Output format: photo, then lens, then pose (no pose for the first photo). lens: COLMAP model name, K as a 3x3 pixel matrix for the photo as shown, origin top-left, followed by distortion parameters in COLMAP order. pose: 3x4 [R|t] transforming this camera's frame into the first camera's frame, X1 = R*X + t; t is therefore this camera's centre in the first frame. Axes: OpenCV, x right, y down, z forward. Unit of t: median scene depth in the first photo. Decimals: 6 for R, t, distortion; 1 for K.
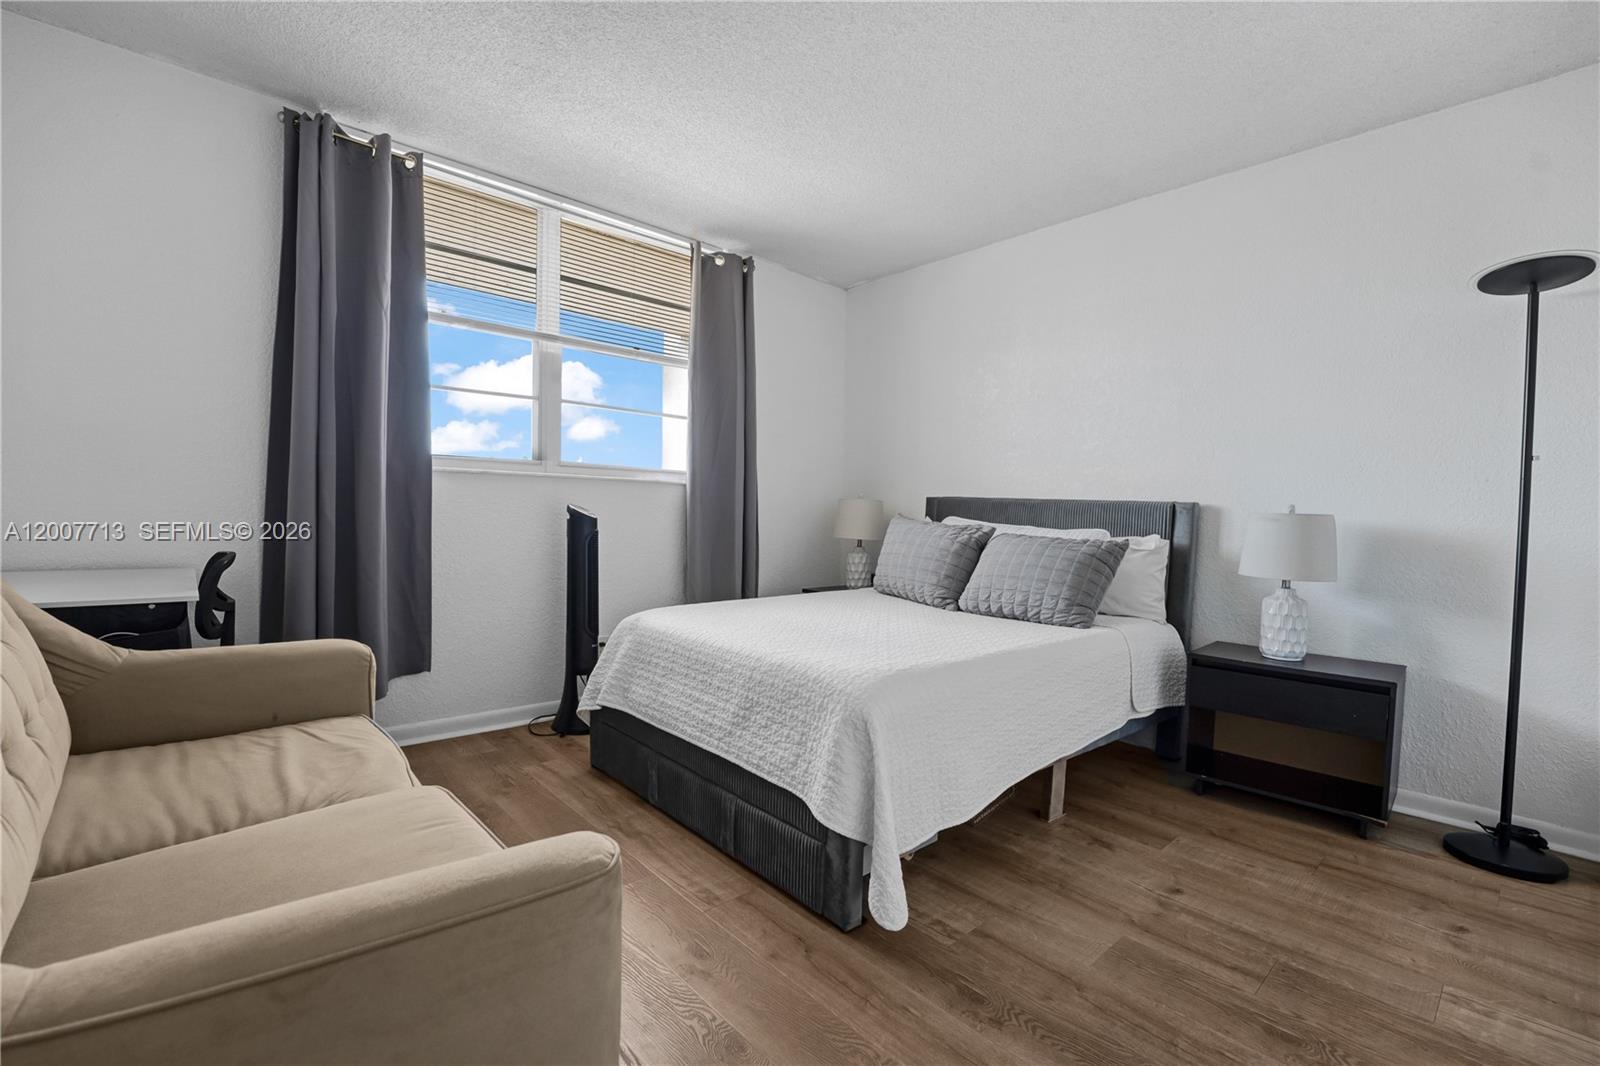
lens RADIAL K [[689.6, 0, 801.3], [0, 689.6, 536.7], [0, 0, 1]] dist [-0.022221, -0.000030]
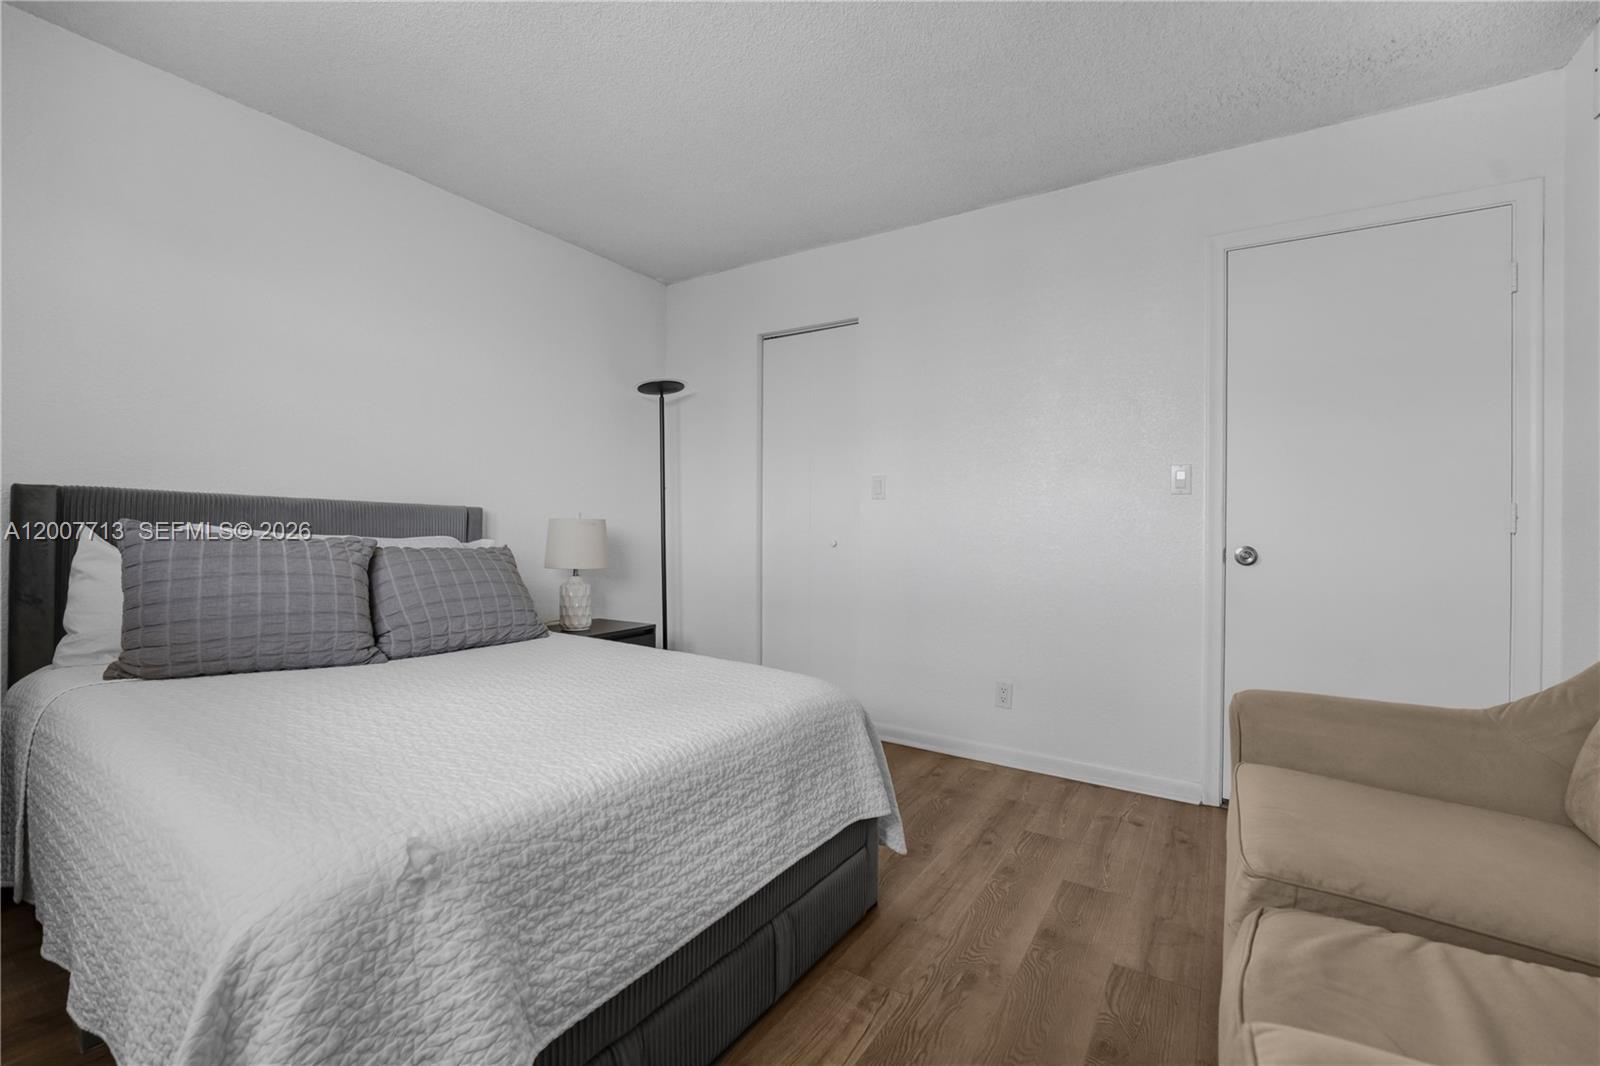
lens RADIAL K [[665.2, 0, 807.1], [0, 665.2, 532.1], [0, 0, 1]] dist [-0.017764, 0.000561]
pose [[-0.241767, -0.039099, 0.969546, -0.728435], [0.014158, 0.998939, 0.043815, -0.063697], [-0.970231, 0.024320, -0.240957, 1.053116]]
